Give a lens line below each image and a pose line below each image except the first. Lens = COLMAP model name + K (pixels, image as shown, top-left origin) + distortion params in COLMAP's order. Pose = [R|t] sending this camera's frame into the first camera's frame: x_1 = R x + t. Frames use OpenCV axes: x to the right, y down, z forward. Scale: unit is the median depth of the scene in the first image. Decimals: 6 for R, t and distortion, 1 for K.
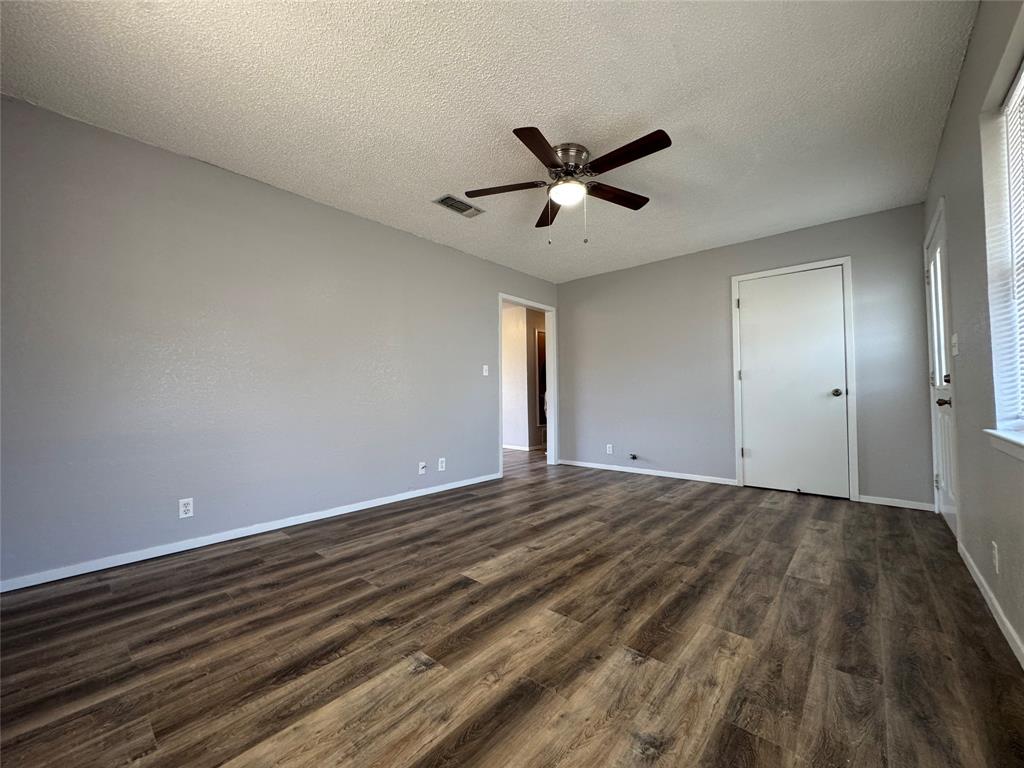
lens RADIAL K [[407.4, 0, 514.1], [0, 407.4, 383.7], [0, 0, 1]] dist [-0.003214, 0.000642]
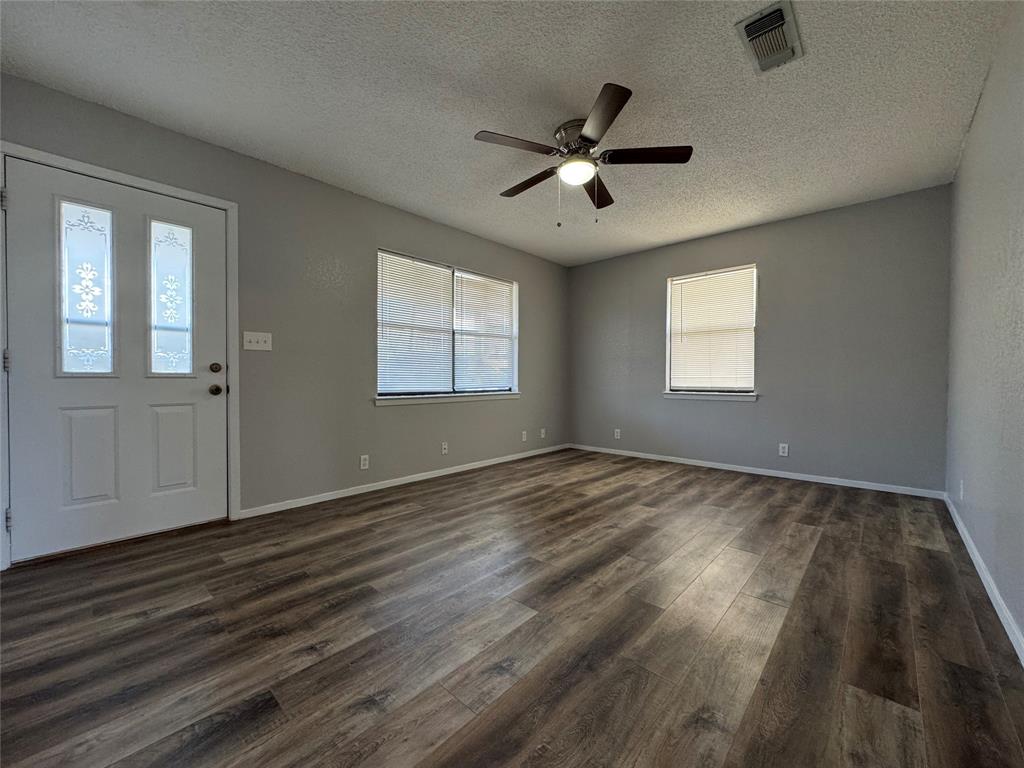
lens RADIAL K [[407.4, 0, 515.0], [0, 407.4, 381.7], [0, 0, 1]] dist [-0.003214, 0.000642]
pose [[-0.999759, 0.007176, 0.020728, 0.291315], [0.006767, 0.999782, -0.019742, 0.054715], [-0.020866, -0.019597, -0.999590, 2.176750]]
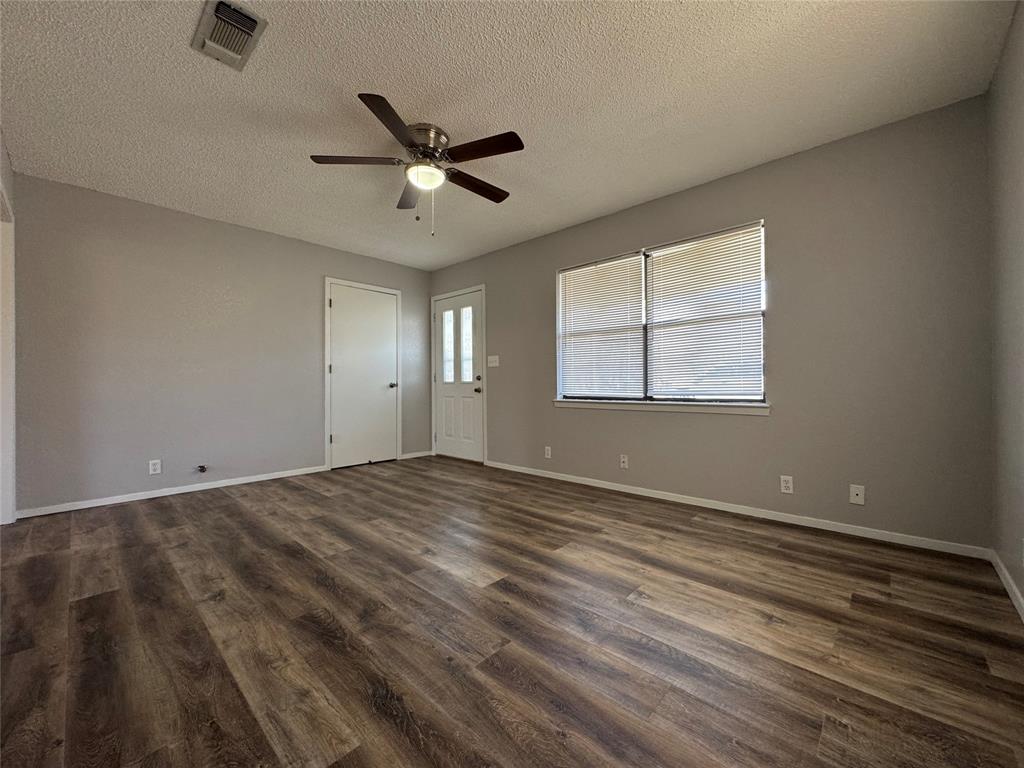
lens RADIAL K [[407.4, 0, 510.7], [0, 407.4, 385.5], [0, 0, 1]] dist [-0.003214, 0.000642]
pose [[0.031814, 0.007295, 0.999467, -0.912583], [-0.022967, 0.999715, -0.006566, 0.034643], [-0.999230, -0.022746, 0.031973, 0.837885]]
